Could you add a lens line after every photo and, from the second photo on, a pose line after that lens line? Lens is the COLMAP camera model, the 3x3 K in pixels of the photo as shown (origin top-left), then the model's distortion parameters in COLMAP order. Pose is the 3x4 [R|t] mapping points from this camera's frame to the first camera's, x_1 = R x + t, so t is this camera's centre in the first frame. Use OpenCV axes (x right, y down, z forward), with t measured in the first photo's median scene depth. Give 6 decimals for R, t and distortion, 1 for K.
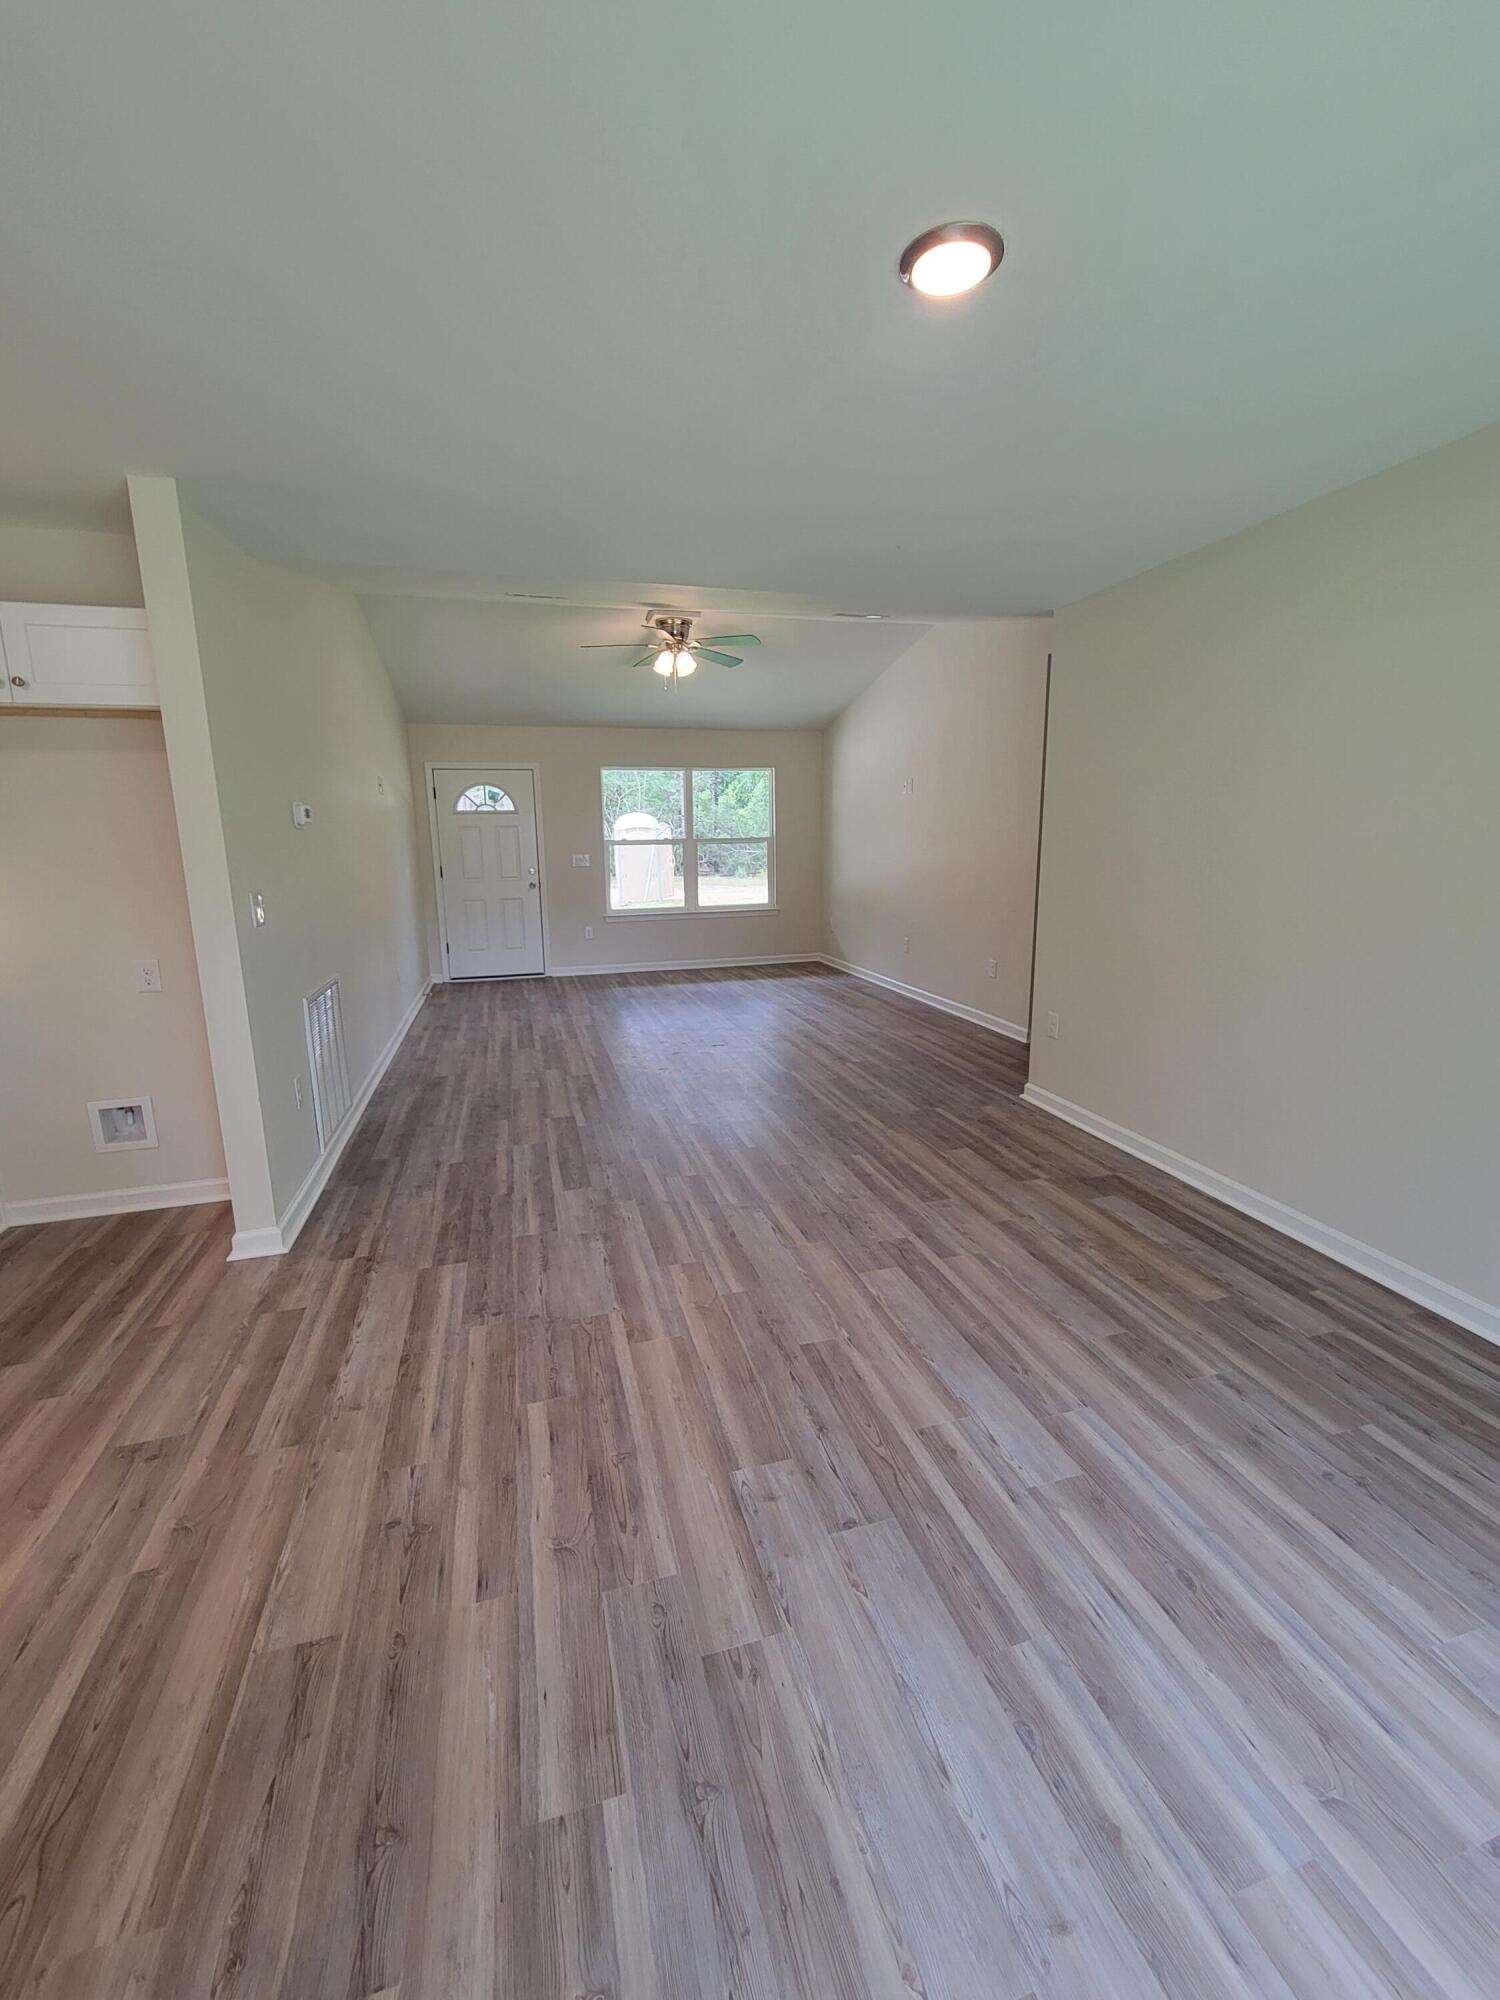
lens RADIAL K [[816.5, 0, 748.1], [0, 816.5, 990.4], [0, 0, 1]] dist [0.003023, -0.004330]
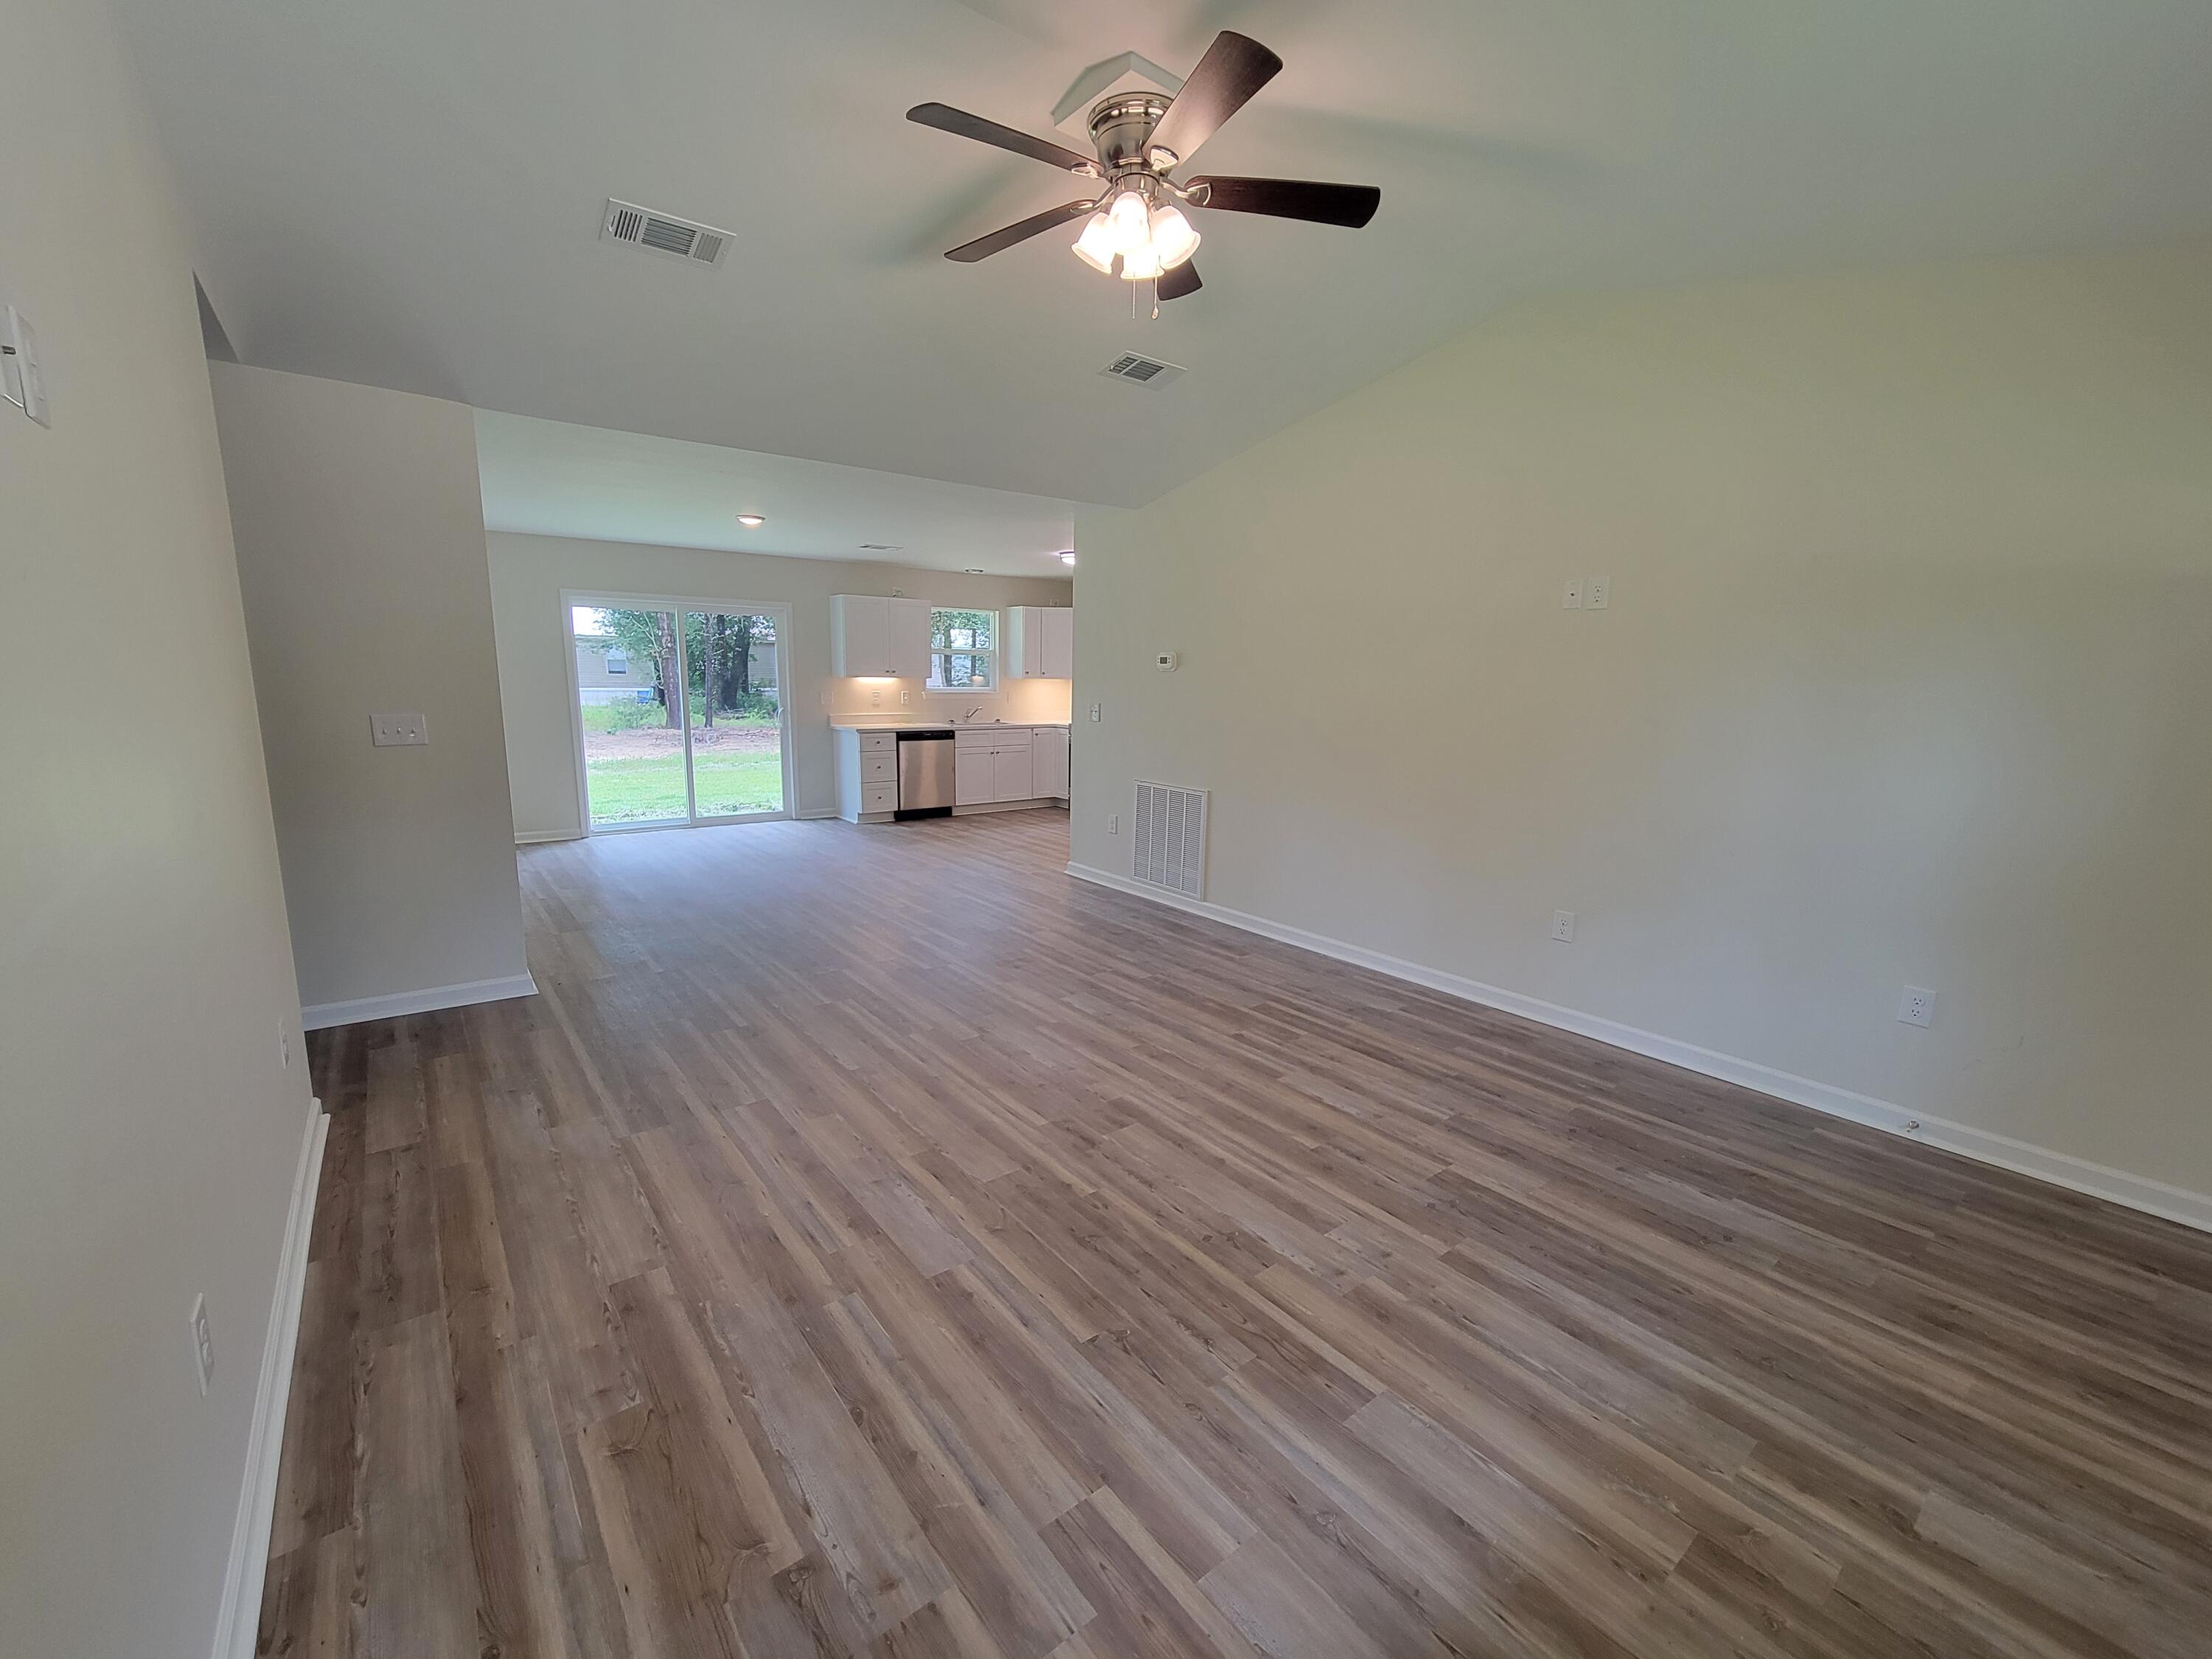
lens RADIAL K [[903.1, 0, 1084.6], [0, 903.1, 835.6], [0, 0, 1]] dist [0.003023, -0.004330]
pose [[-0.932373, 0.060628, -0.356378, 0.239051], [-0.073243, 0.933708, 0.350464, -0.678673], [0.354001, 0.352865, -0.866123, 3.478415]]
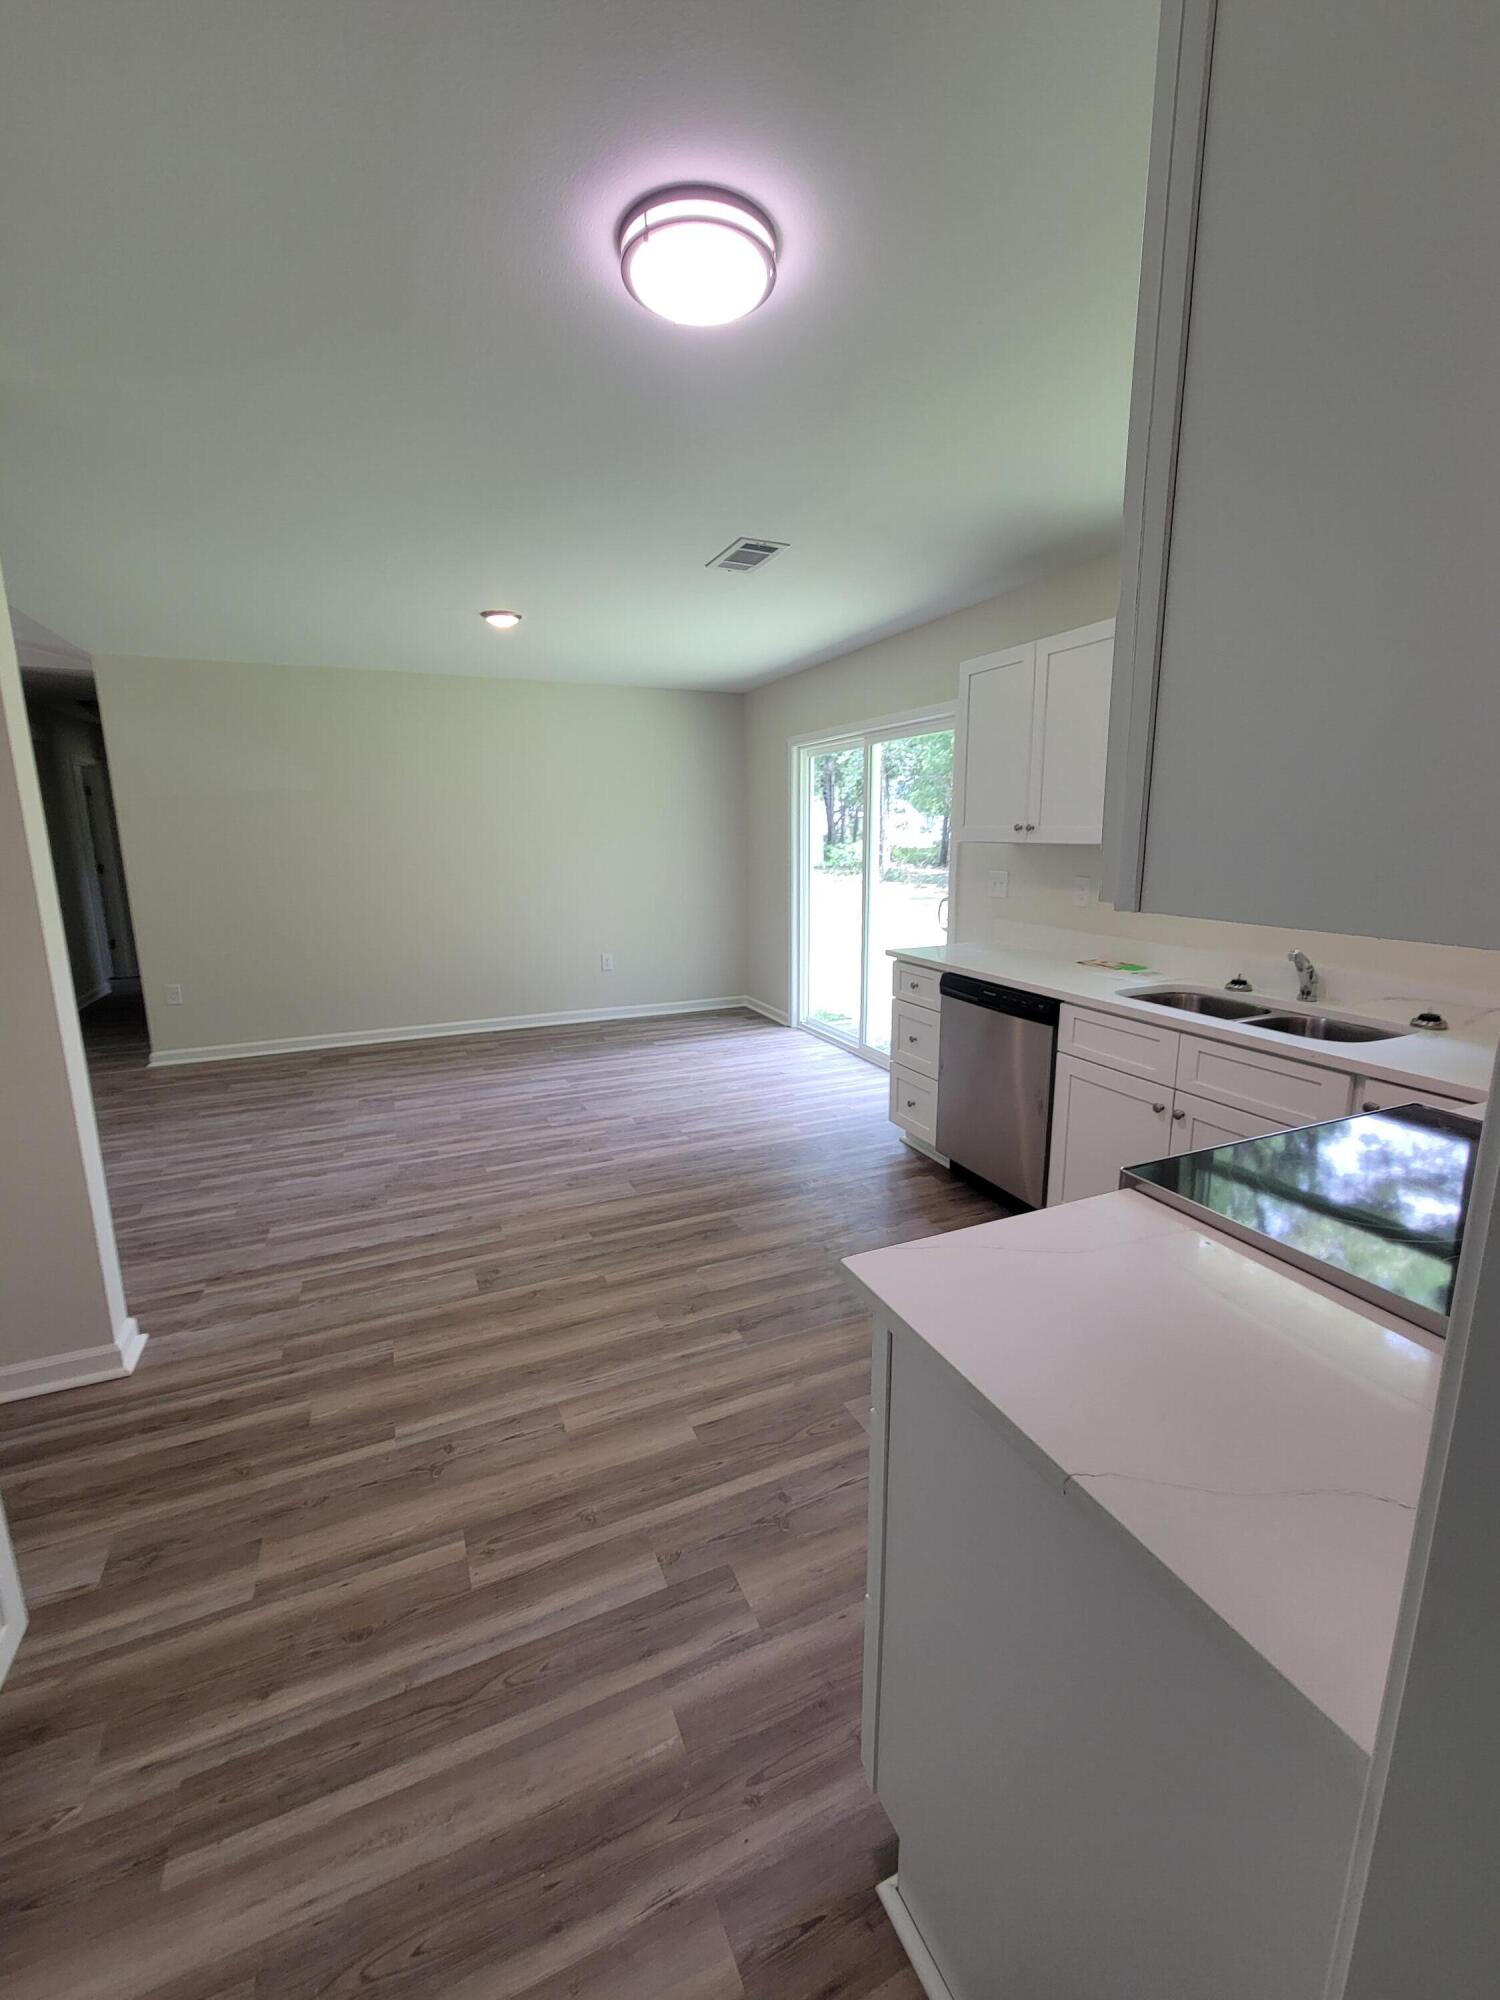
lens RADIAL K [[816.5, 0, 743.1], [0, 816.5, 971.0], [0, 0, 1]] dist [0.003023, -0.004330]
pose [[-0.140427, -0.156539, 0.977638, -1.631459], [0.199317, 0.962737, 0.182783, -0.081116], [-0.969821, 0.220527, -0.103993, 0.480615]]
